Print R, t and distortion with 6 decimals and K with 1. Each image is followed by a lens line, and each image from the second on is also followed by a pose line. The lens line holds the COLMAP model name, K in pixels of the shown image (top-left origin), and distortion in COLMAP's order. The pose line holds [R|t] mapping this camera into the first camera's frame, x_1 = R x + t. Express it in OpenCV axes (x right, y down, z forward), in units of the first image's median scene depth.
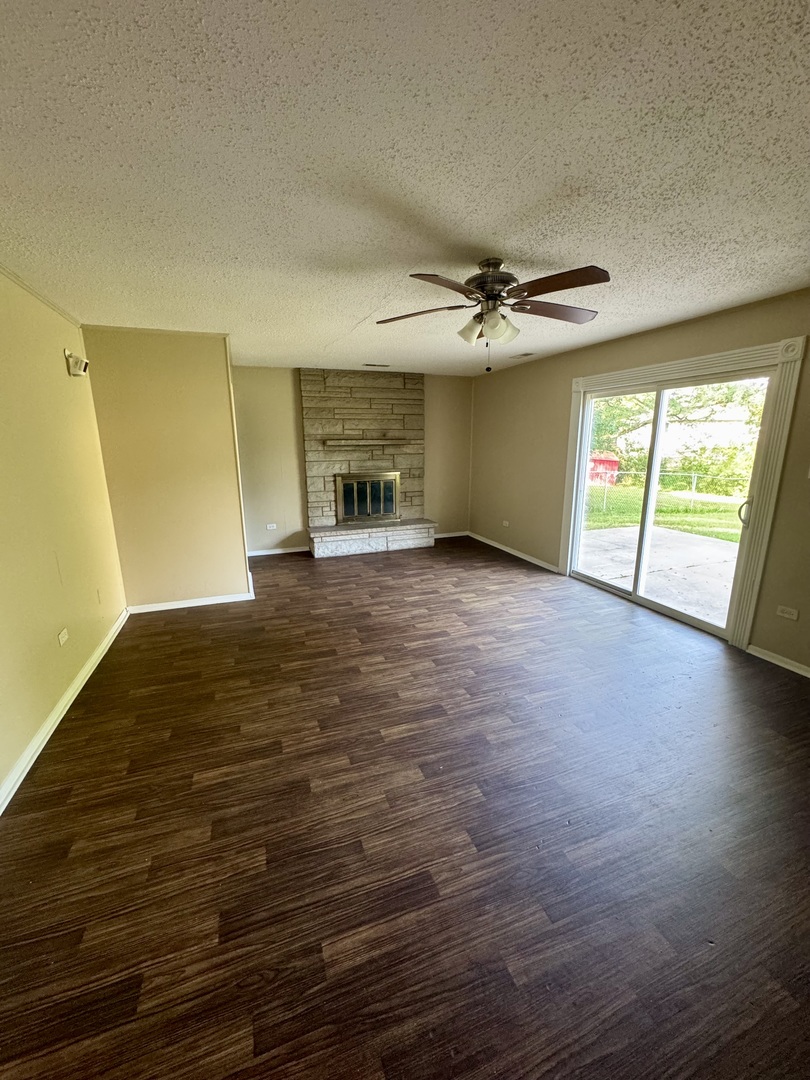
lens RADIAL K [[433.0, 0, 405.0], [0, 433.0, 540.0], [0, 0, 1]] dist [-0.001790, 0.000144]
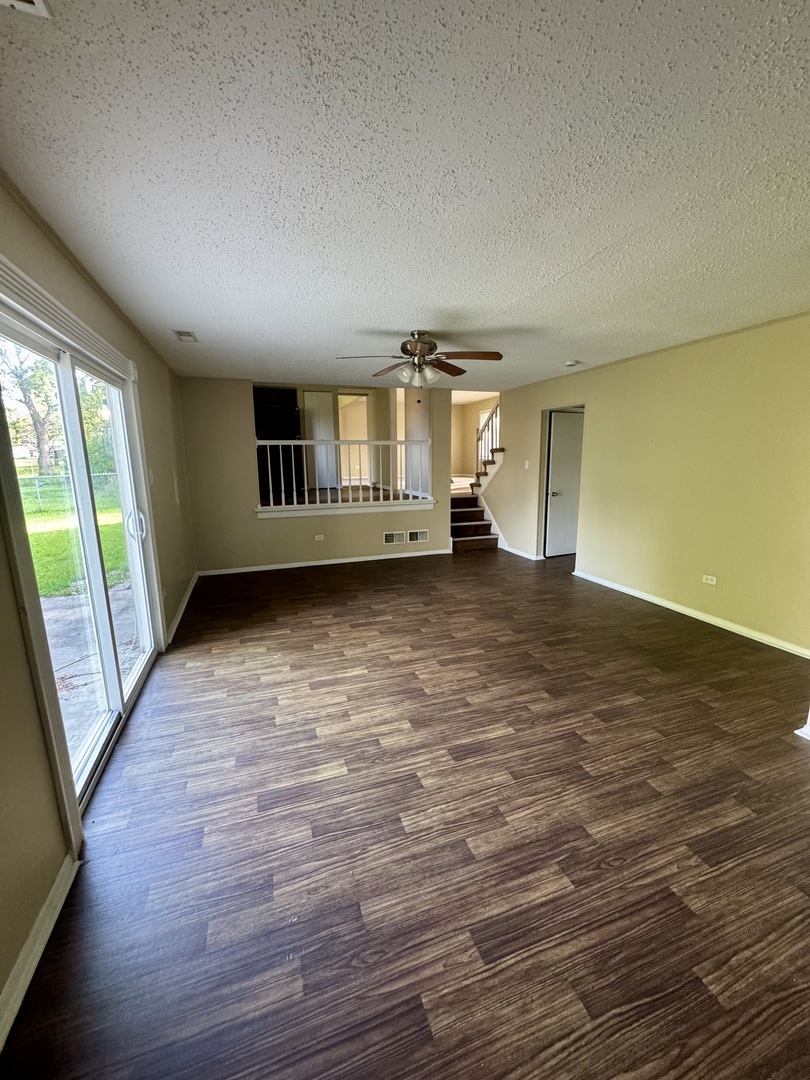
lens RADIAL K [[433.0, 0, 405.0], [0, 433.0, 540.0], [0, 0, 1]] dist [-0.001790, 0.000144]
pose [[-0.999518, 0.022922, 0.020931, 0.126977], [0.029394, 0.915674, 0.400845, -0.331075], [-0.009978, 0.401267, -0.915907, 1.498041]]
